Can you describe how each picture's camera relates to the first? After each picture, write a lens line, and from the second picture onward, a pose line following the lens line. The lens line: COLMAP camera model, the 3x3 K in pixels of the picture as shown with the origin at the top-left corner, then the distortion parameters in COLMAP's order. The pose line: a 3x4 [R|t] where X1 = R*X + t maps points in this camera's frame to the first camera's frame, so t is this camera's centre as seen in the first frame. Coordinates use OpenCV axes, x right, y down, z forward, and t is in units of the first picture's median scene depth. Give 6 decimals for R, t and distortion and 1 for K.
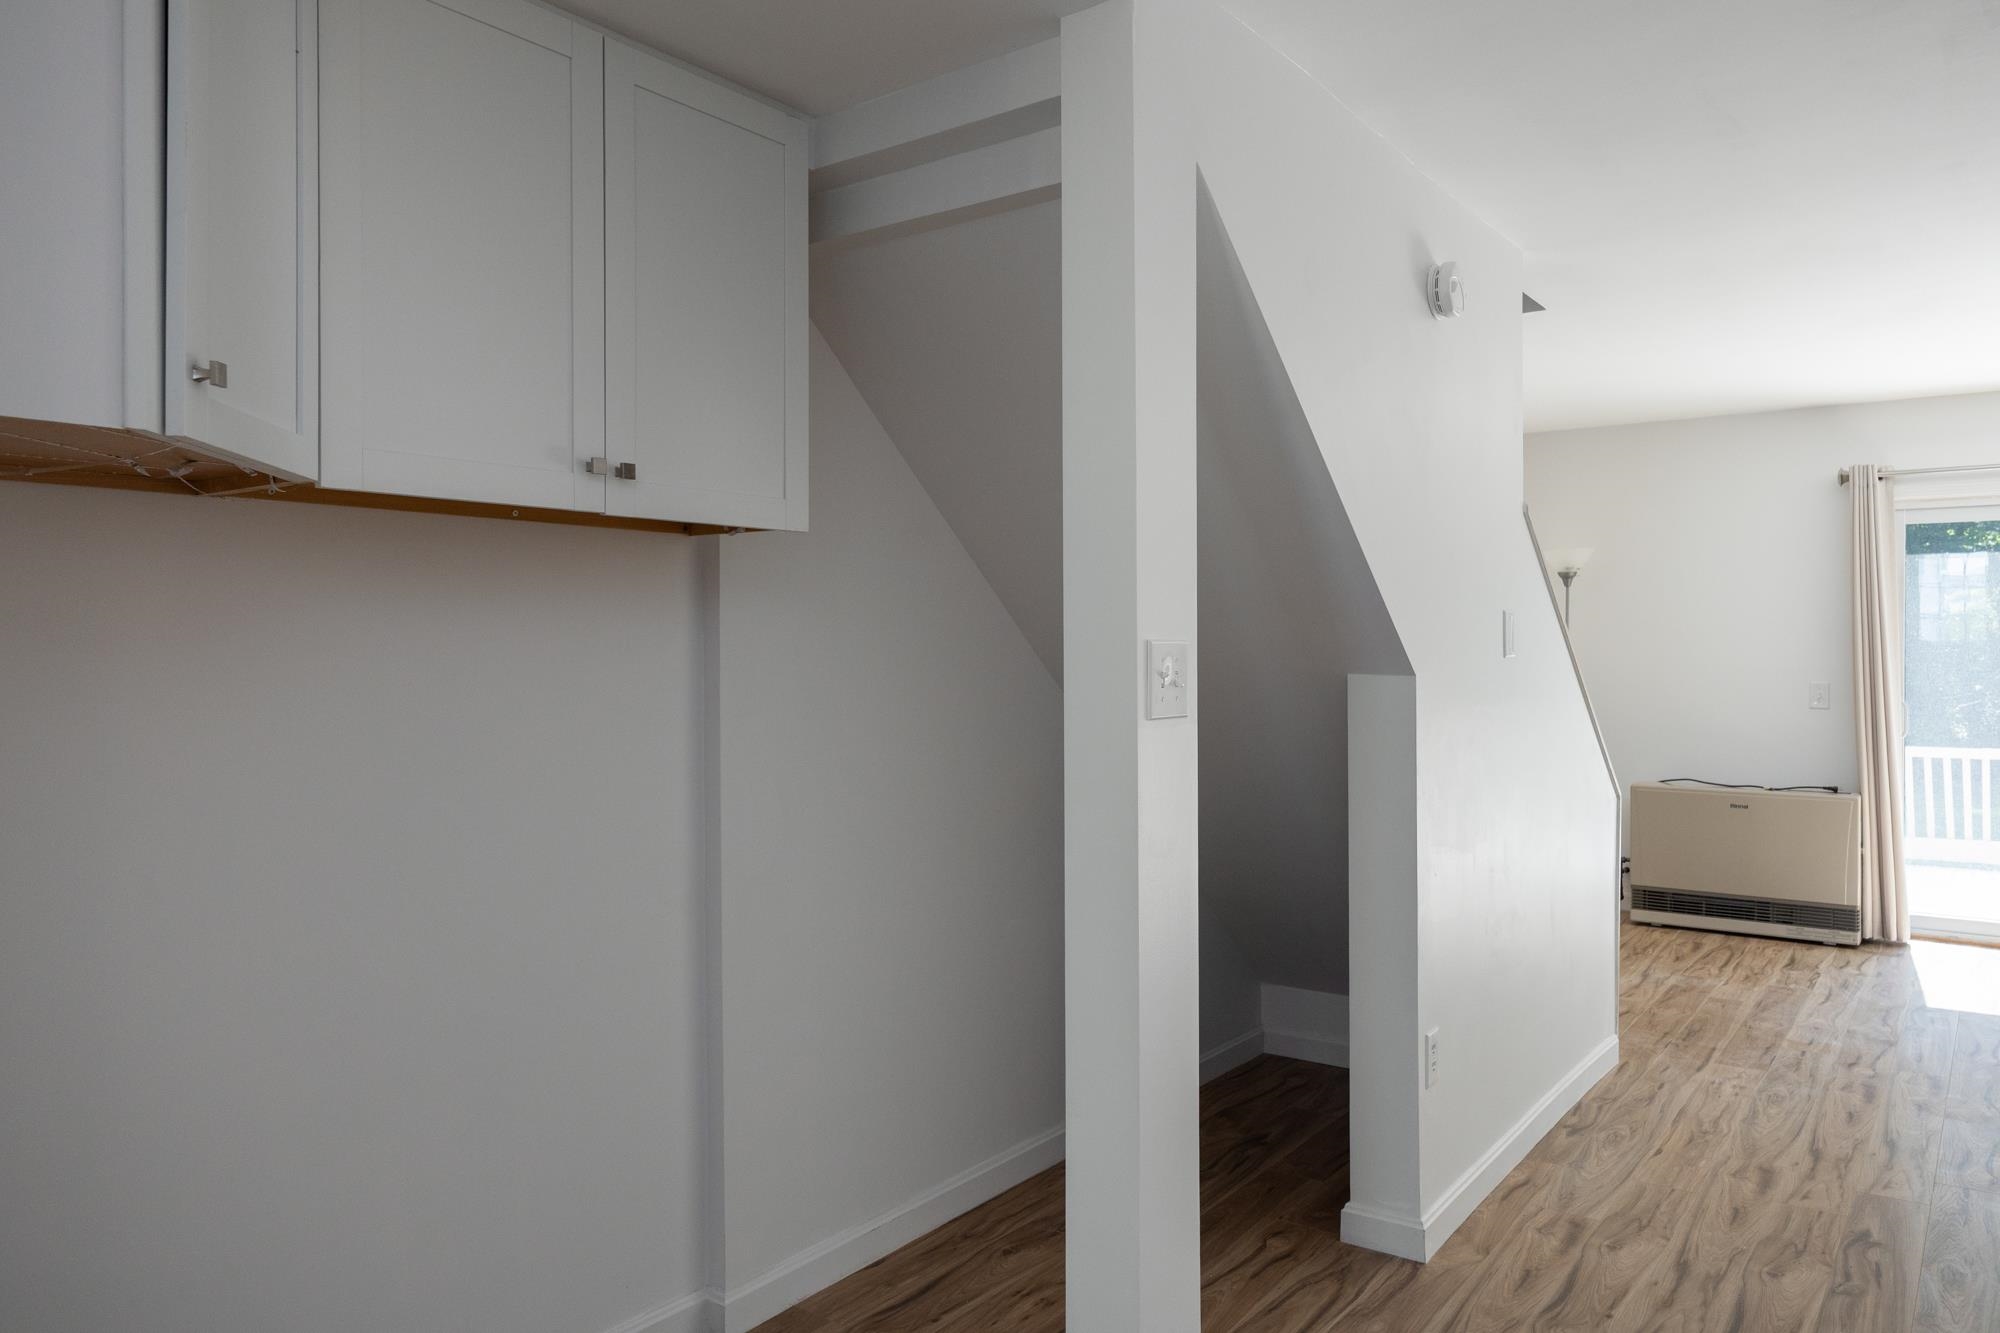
lens RADIAL K [[1354.7, 0, 994.5], [0, 1354.7, 658.3], [0, 0, 1]] dist [0.001331, -0.003679]
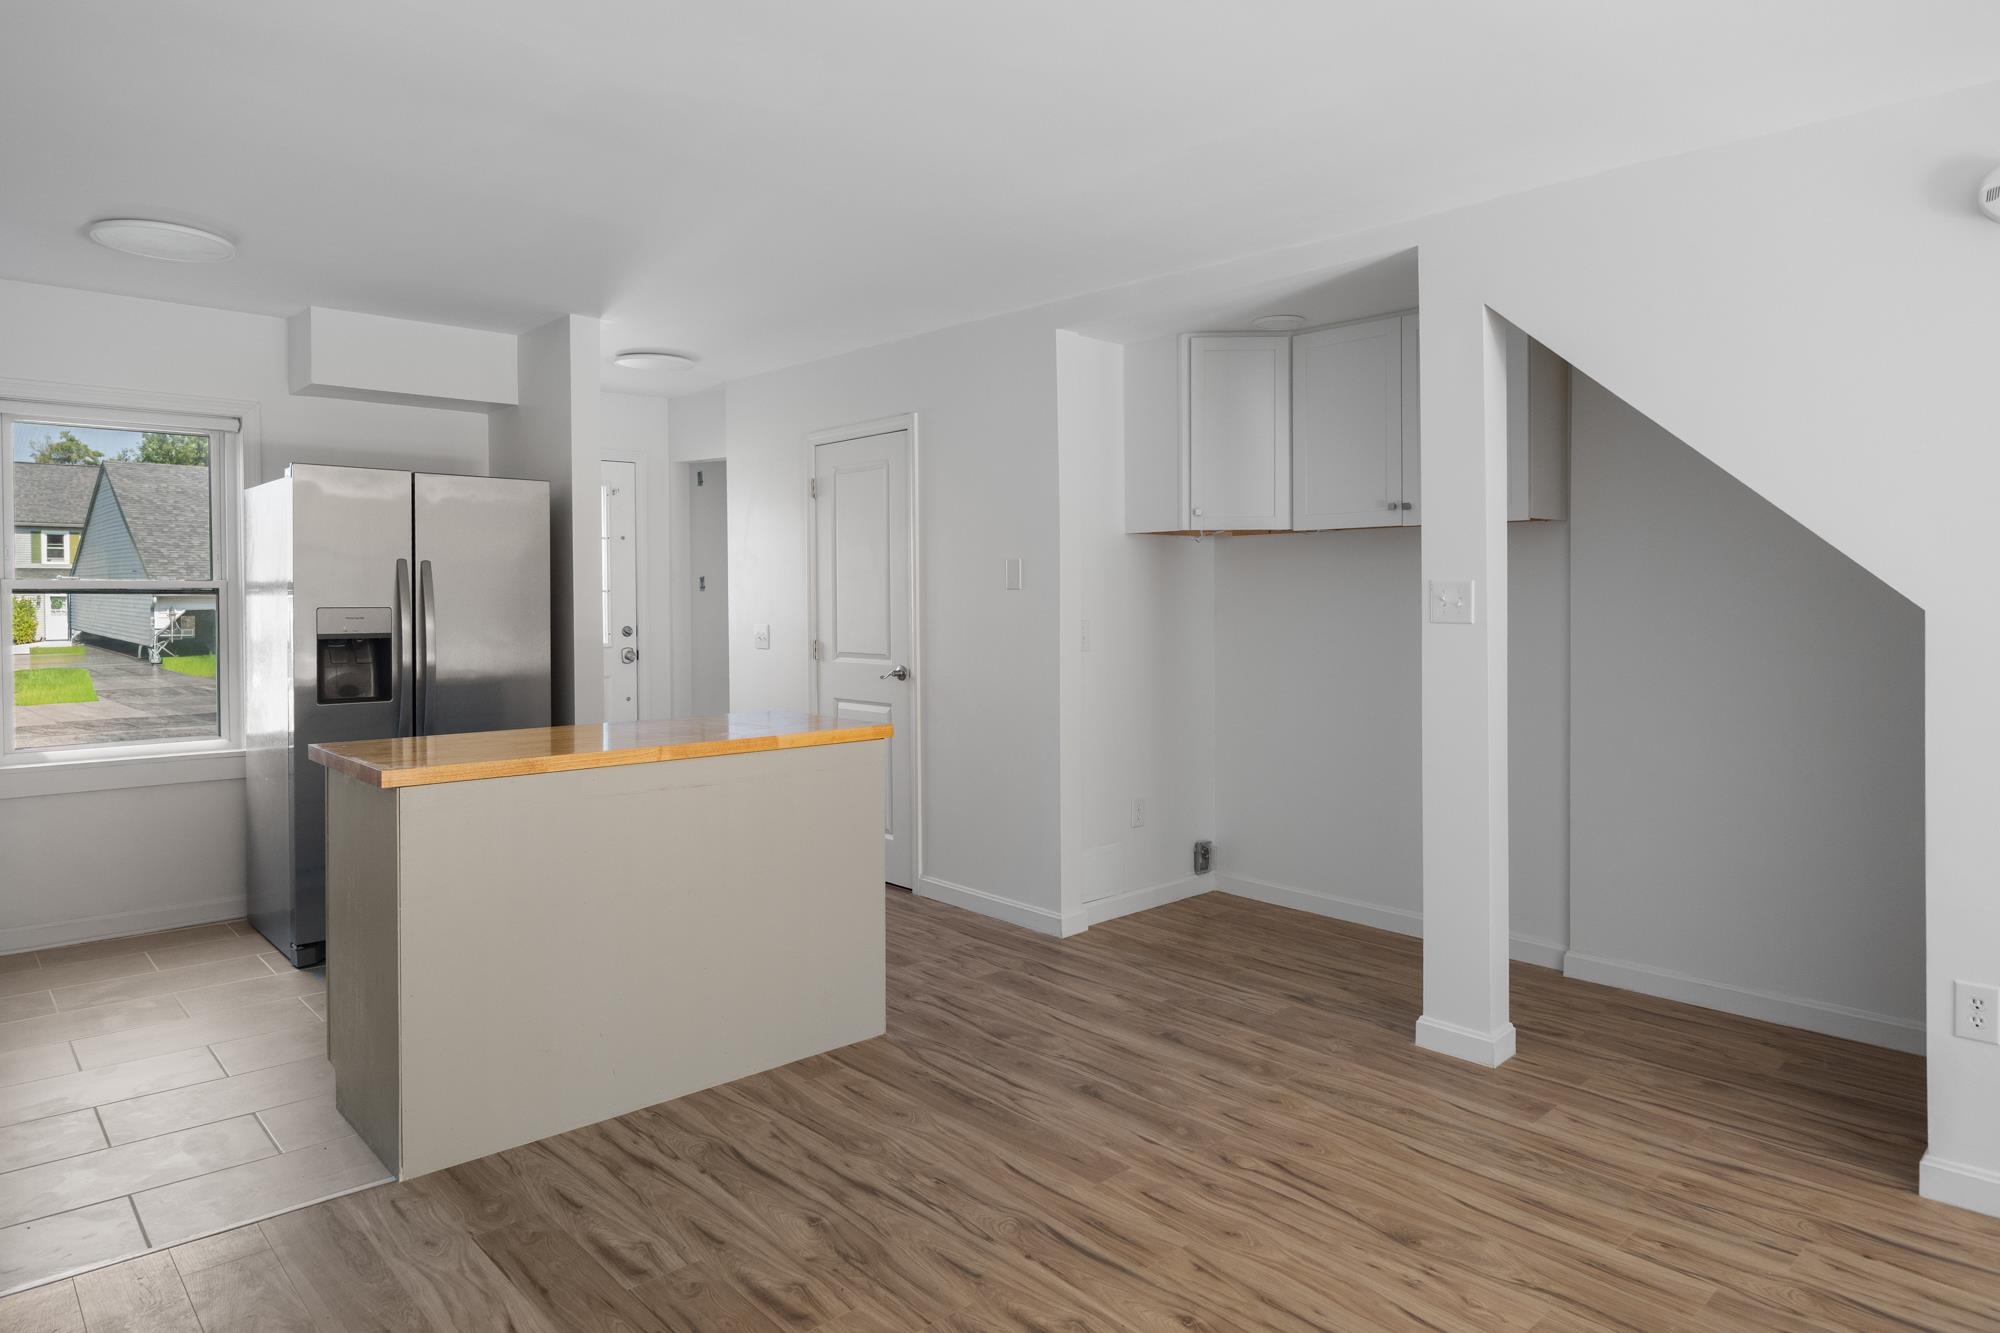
lens RADIAL K [[1197.4, 0, 986.5], [0, 1197.4, 609.6], [0, 0, 1]] dist [-0.014683, 0.000144]
pose [[-0.179921, 0.024589, -0.983374, 0.867274], [0.000382, 0.999689, 0.024927, -0.007635], [0.983681, 0.004109, -0.179875, 0.317007]]
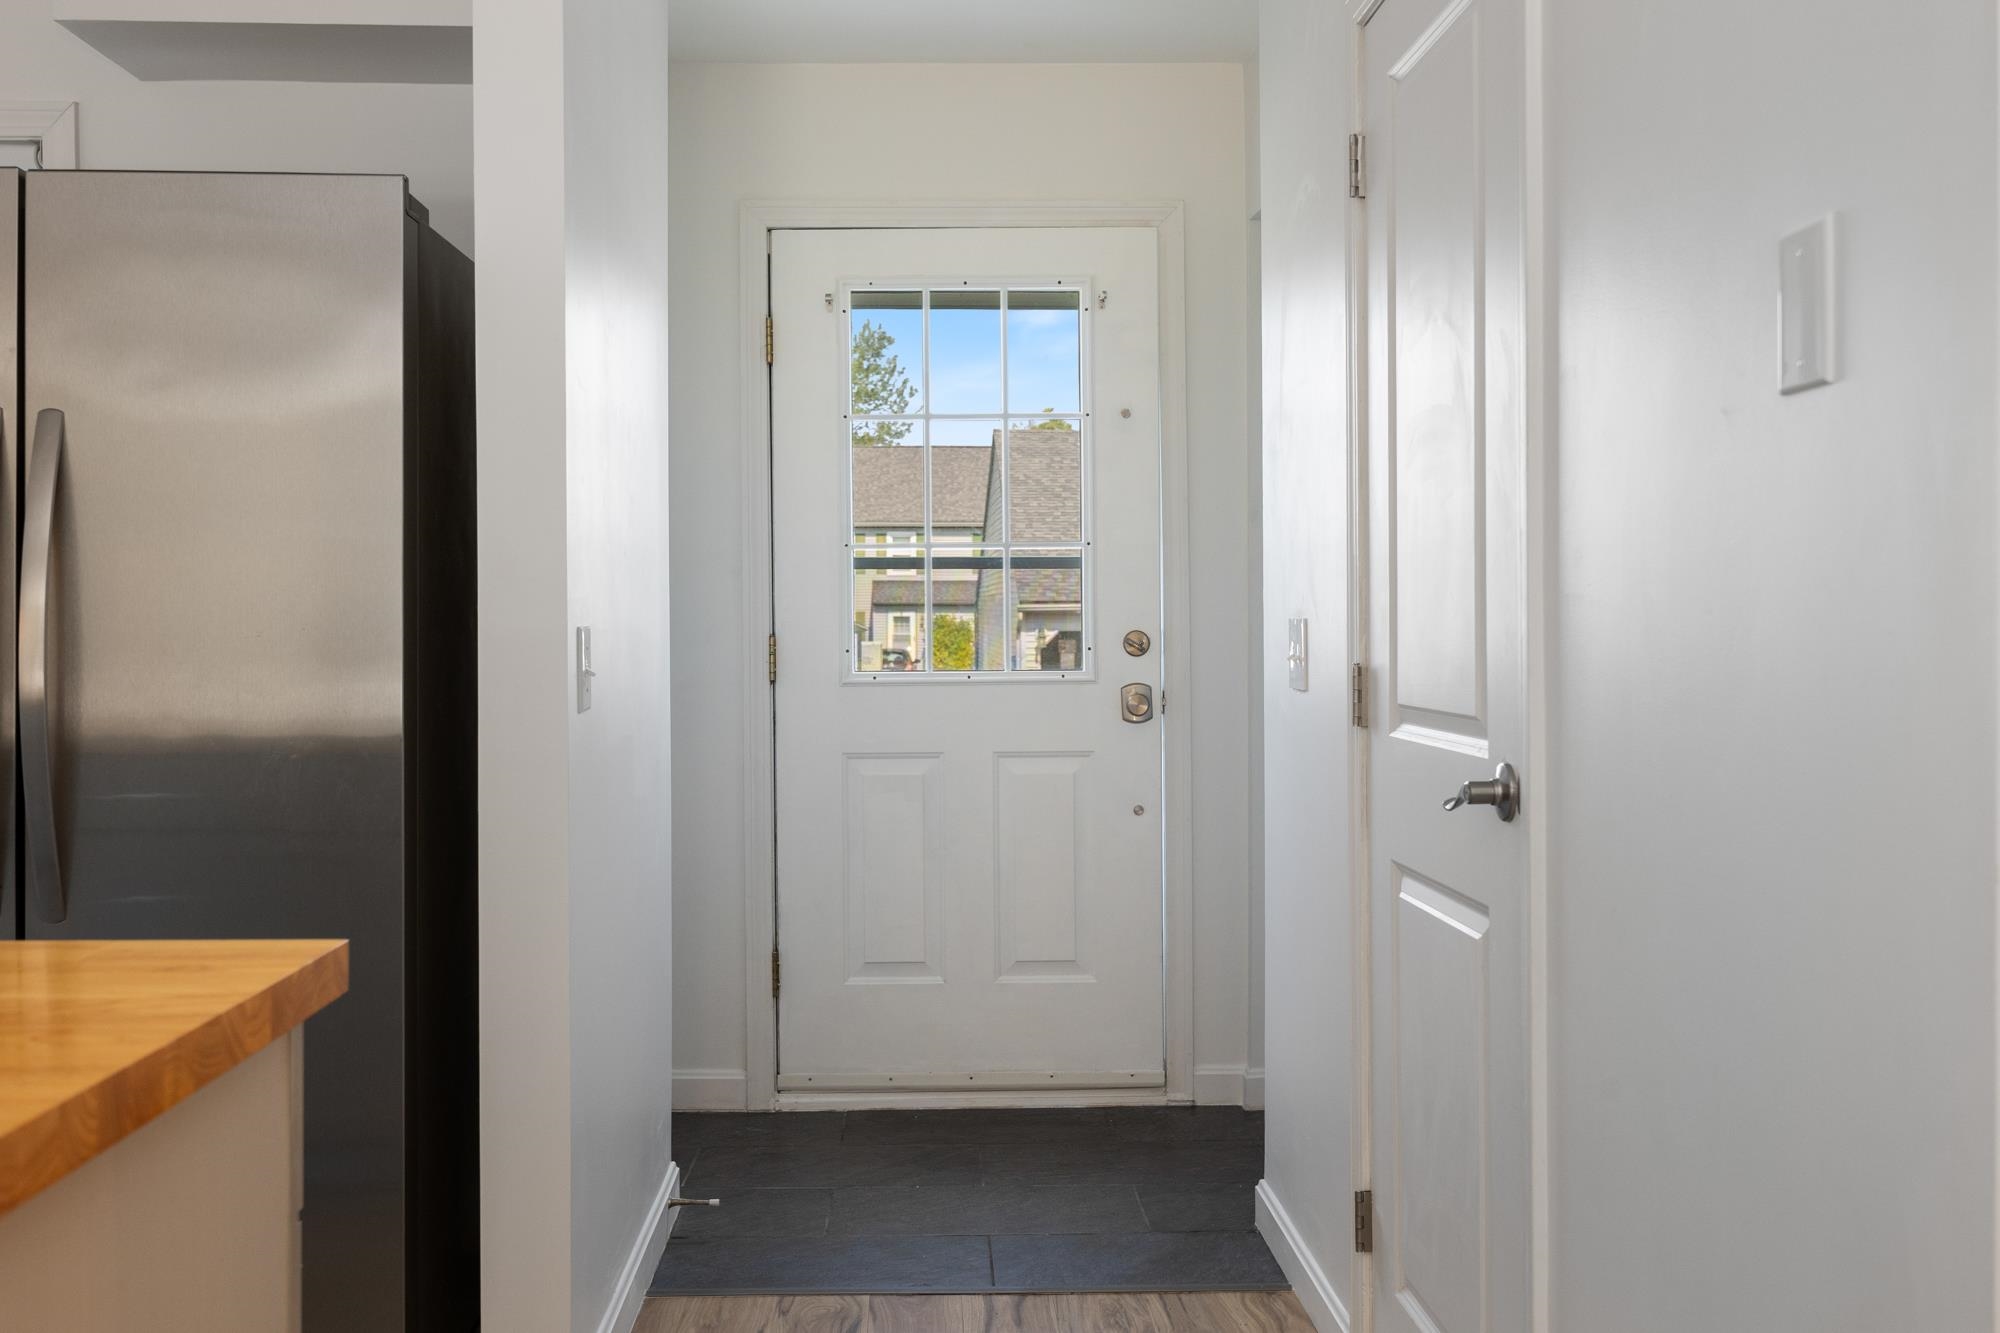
lens RADIAL K [[1891.1, 0, 997.4], [0, 1891.1, 618.5], [0, 0, 1]] dist [0.014606, 0.008365]
pose [[-0.770806, 0.010116, -0.636989, 0.120430], [0.005468, 0.999942, 0.009264, 0.035977], [0.637046, 0.003657, -0.770817, 0.308015]]
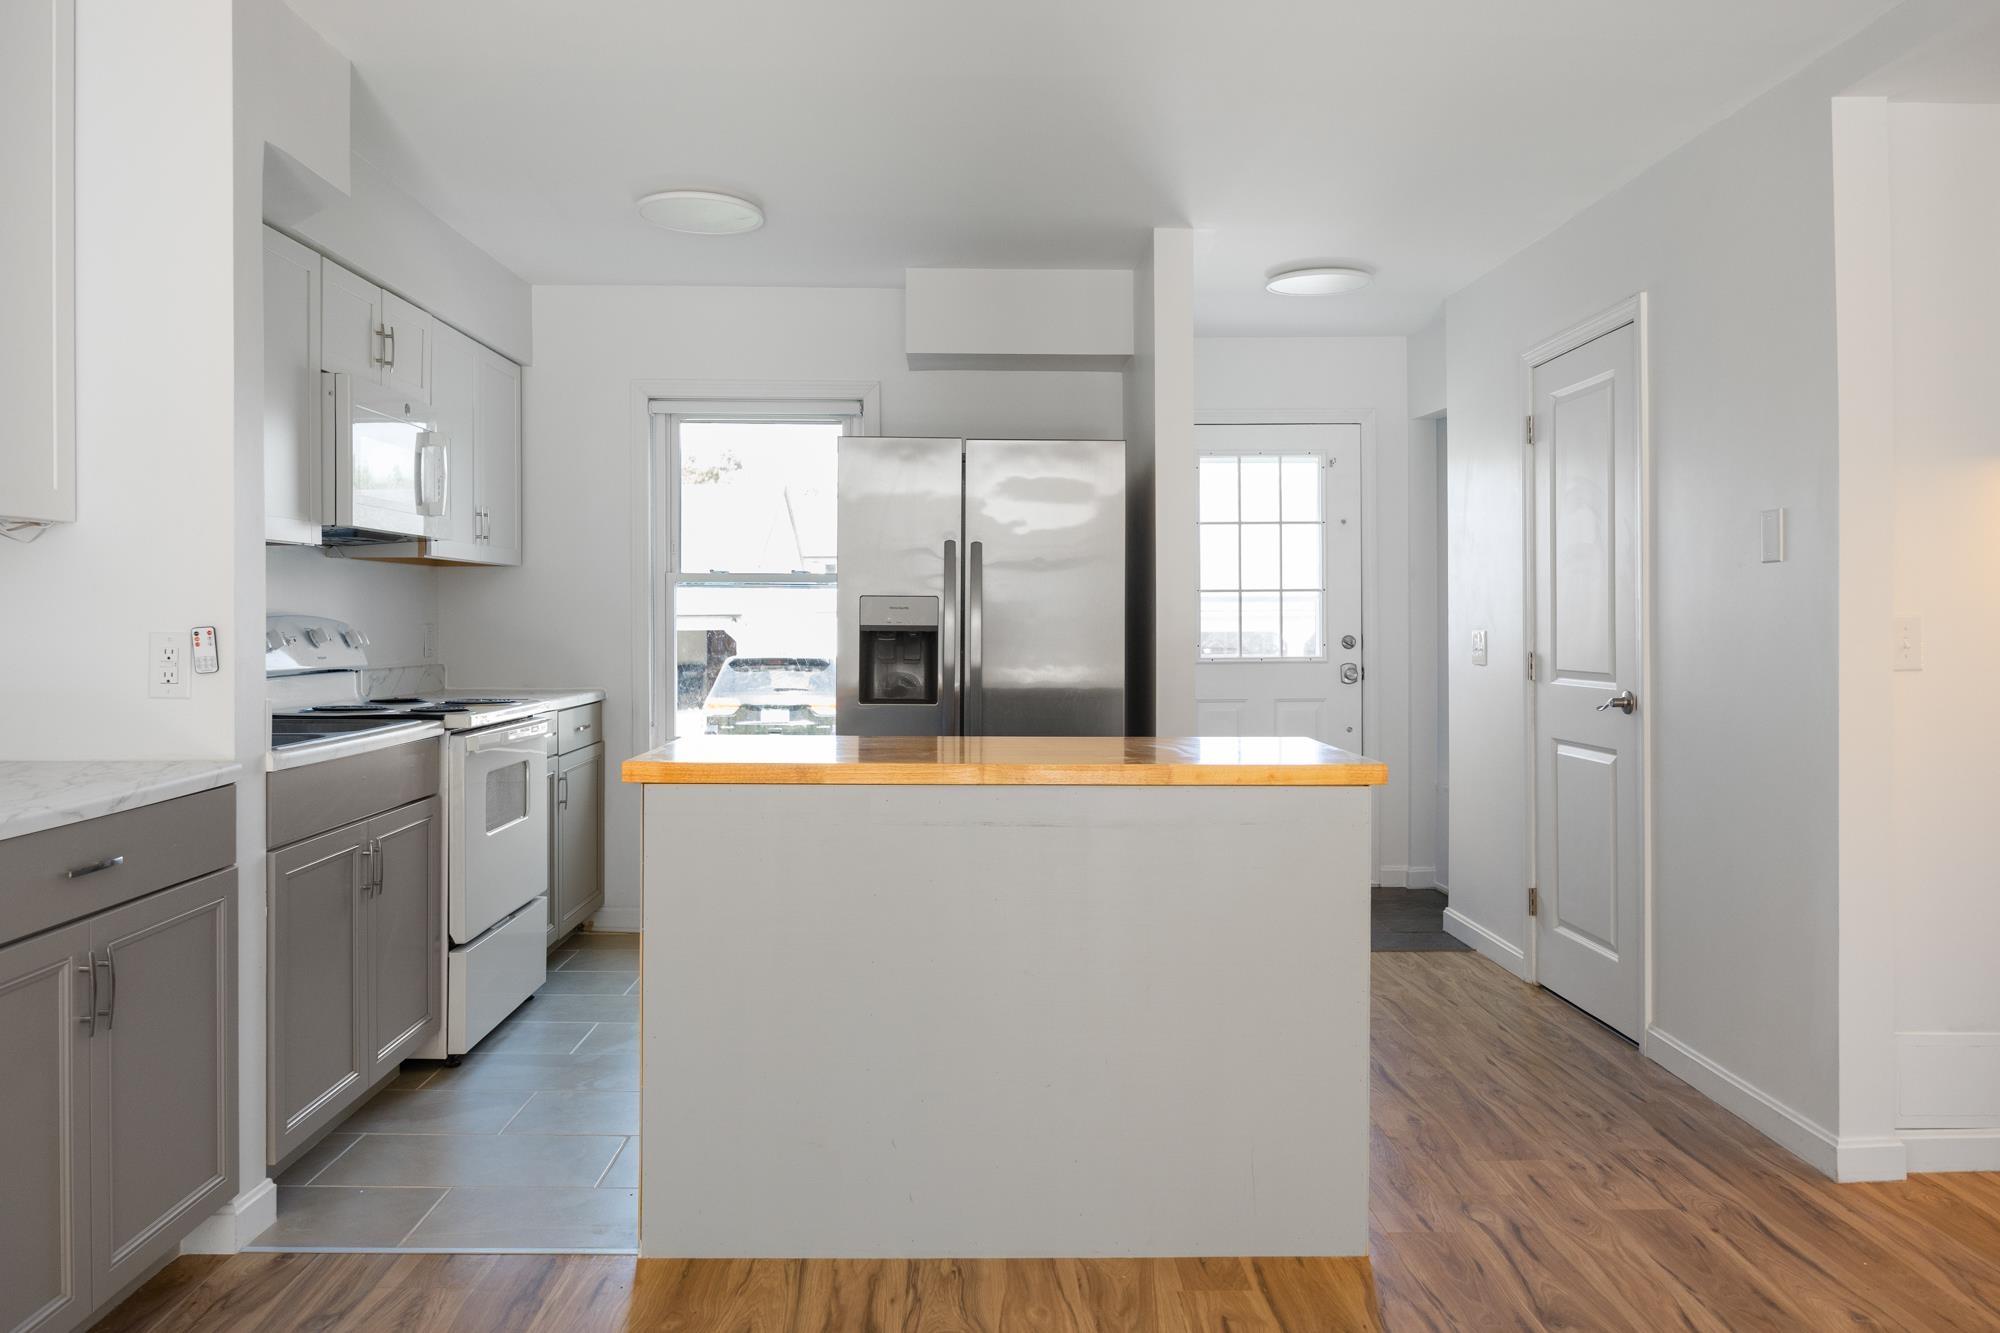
lens RADIAL K [[1421.8, 0, 993.1], [0, 1421.8, 618.3], [0, 0, 1]] dist [-0.004373, -0.004008]
pose [[-0.784228, 0.007601, -0.620426, 0.589988], [0.003915, 0.999966, 0.007302, 0.023331], [0.620460, 0.003297, -0.784231, 0.477120]]
